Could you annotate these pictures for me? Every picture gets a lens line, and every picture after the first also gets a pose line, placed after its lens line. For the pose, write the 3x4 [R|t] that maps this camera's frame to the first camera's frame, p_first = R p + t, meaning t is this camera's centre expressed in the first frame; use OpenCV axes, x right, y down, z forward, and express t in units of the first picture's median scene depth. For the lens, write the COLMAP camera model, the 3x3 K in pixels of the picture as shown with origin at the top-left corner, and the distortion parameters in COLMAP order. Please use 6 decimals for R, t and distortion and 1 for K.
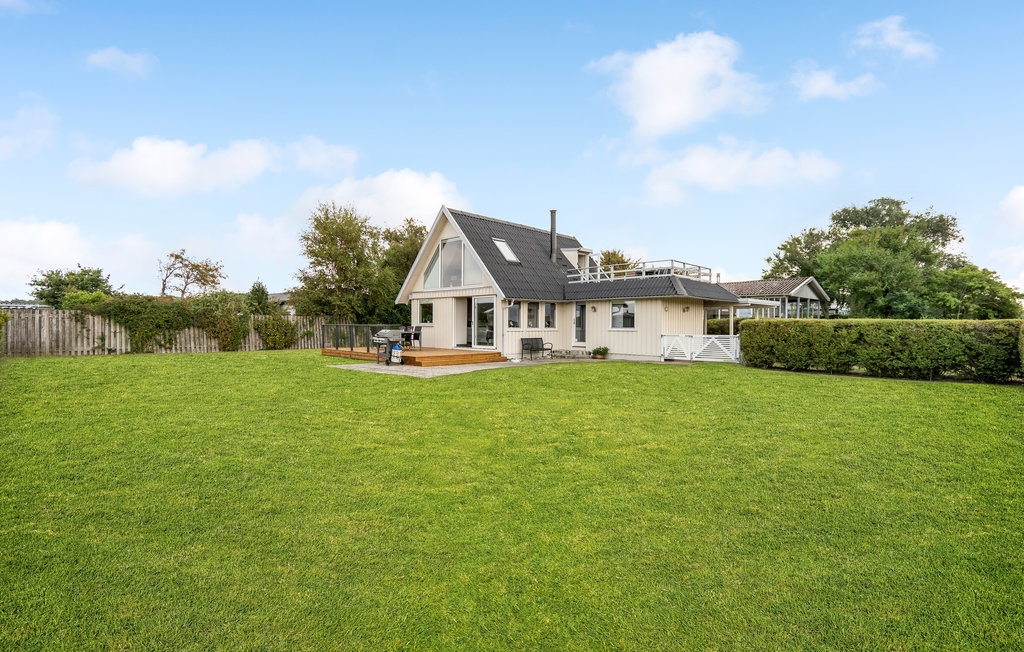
lens RADIAL K [[487.4, 0, 512.1], [0, 487.4, 324.6], [0, 0, 1]] dist [0.013527, 0.000298]
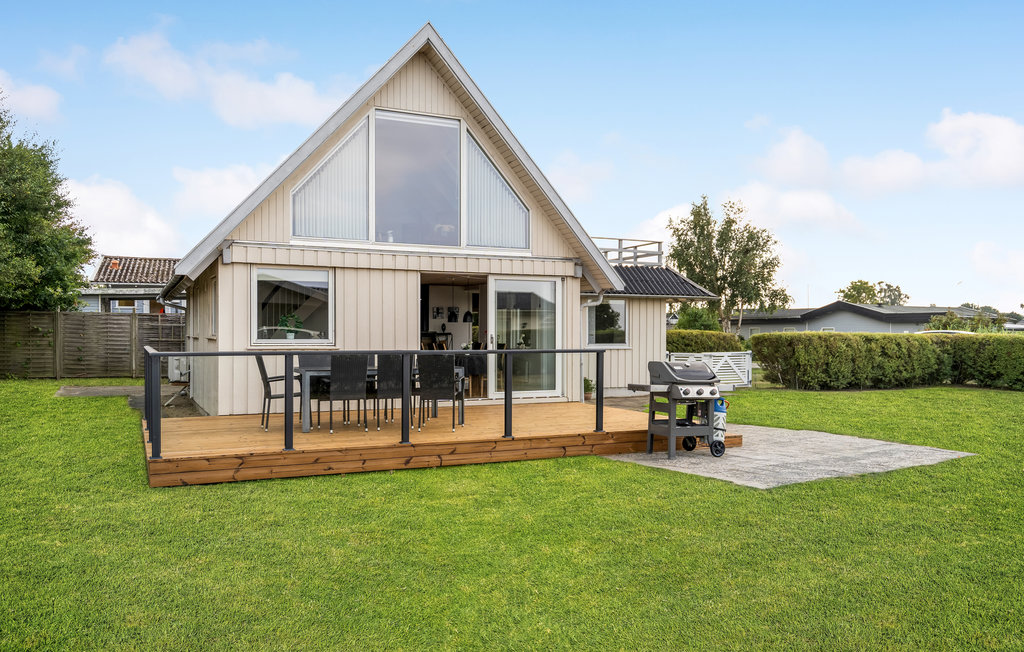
lens RADIAL K [[787.6, 0, 510.7], [0, 787.6, 331.7], [0, 0, 1]] dist [0.001233, -0.000680]
pose [[0.999896, -0.001809, -0.014284, 0.019131], [0.001683, 0.999960, -0.008809, 0.001600], [0.014299, 0.008784, 0.999859, -0.627490]]
